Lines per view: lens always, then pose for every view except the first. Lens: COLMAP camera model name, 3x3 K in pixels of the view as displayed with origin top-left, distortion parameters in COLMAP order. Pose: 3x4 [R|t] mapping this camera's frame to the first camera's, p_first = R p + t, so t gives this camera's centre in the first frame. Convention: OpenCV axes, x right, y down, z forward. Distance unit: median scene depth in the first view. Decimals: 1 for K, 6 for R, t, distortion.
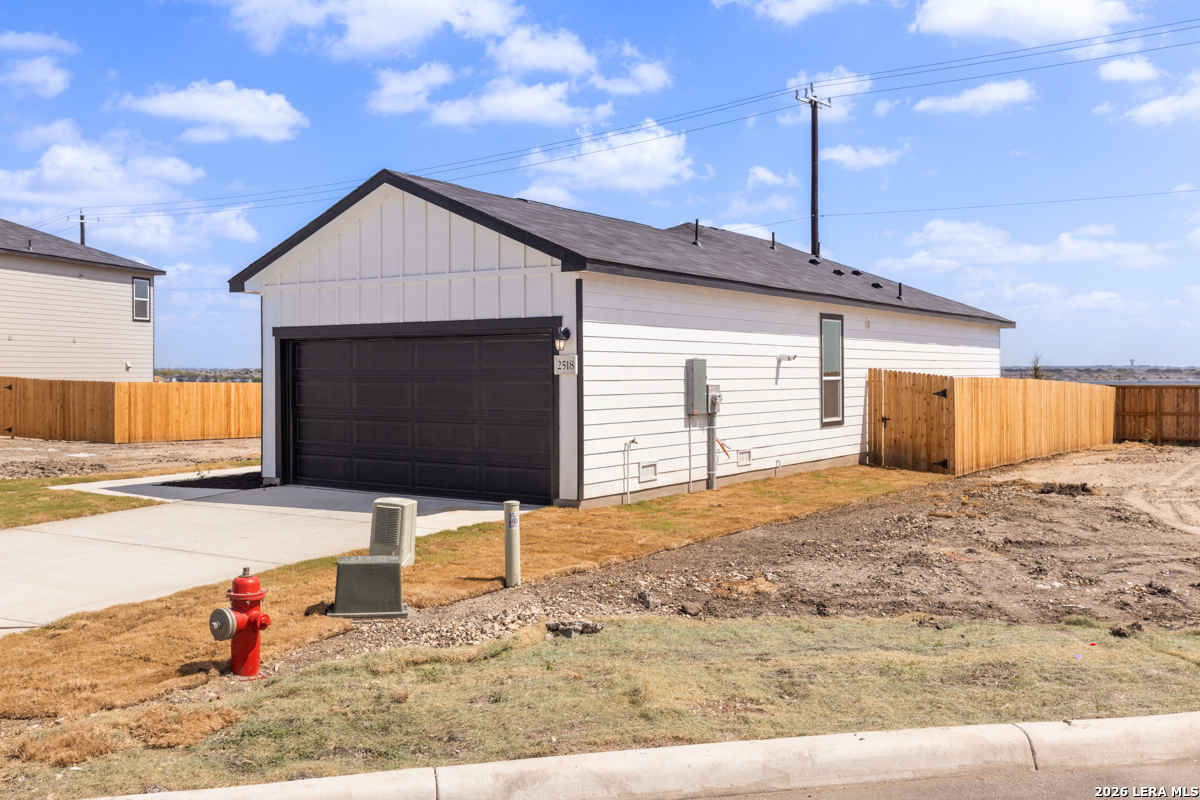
lens RADIAL K [[1098.4, 0, 602.6], [0, 1098.4, 393.6], [0, 0, 1]] dist [-0.050023, 0.000000]
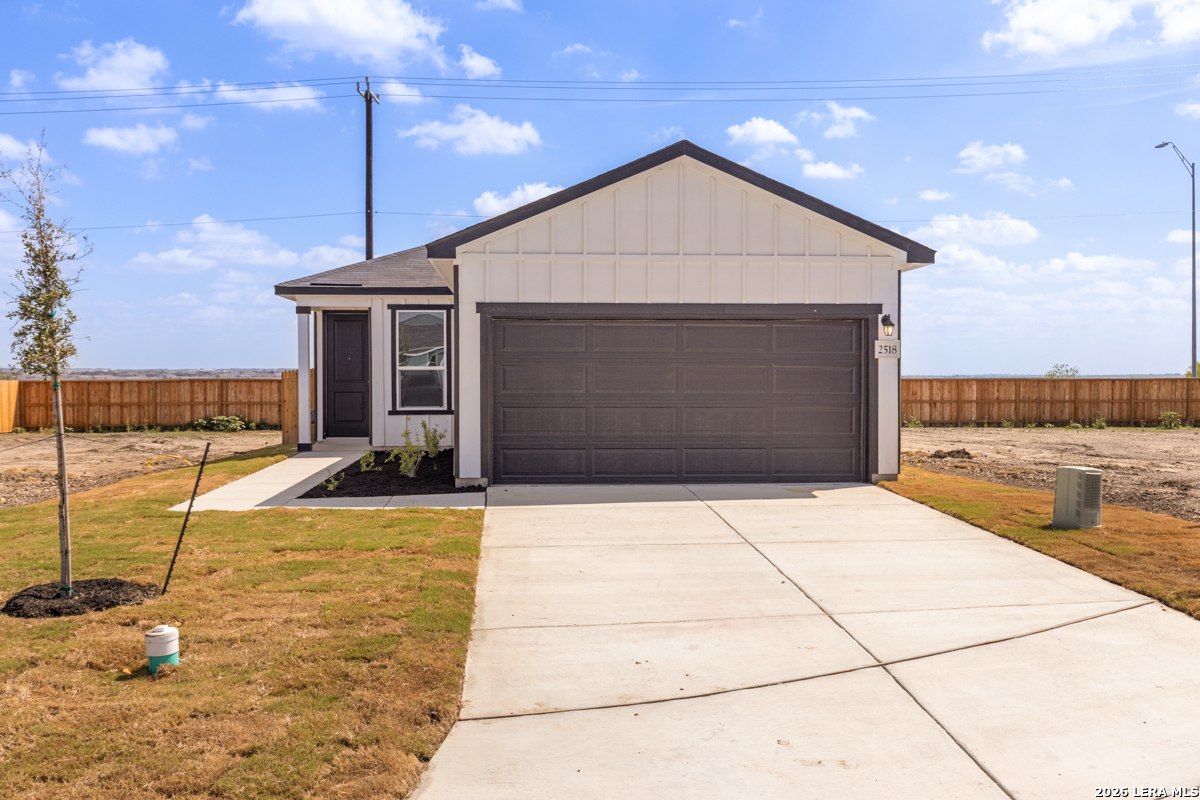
lens RADIAL K [[1098.4, 0, 603.3], [0, 1098.4, 409.4], [0, 0, 1]] dist [-0.050023, 0.000000]
pose [[0.801586, -0.018199, 0.597602, -0.794149], [0.010749, 0.999814, 0.016030, 0.011290], [-0.597783, -0.006426, 0.801632, 0.269765]]
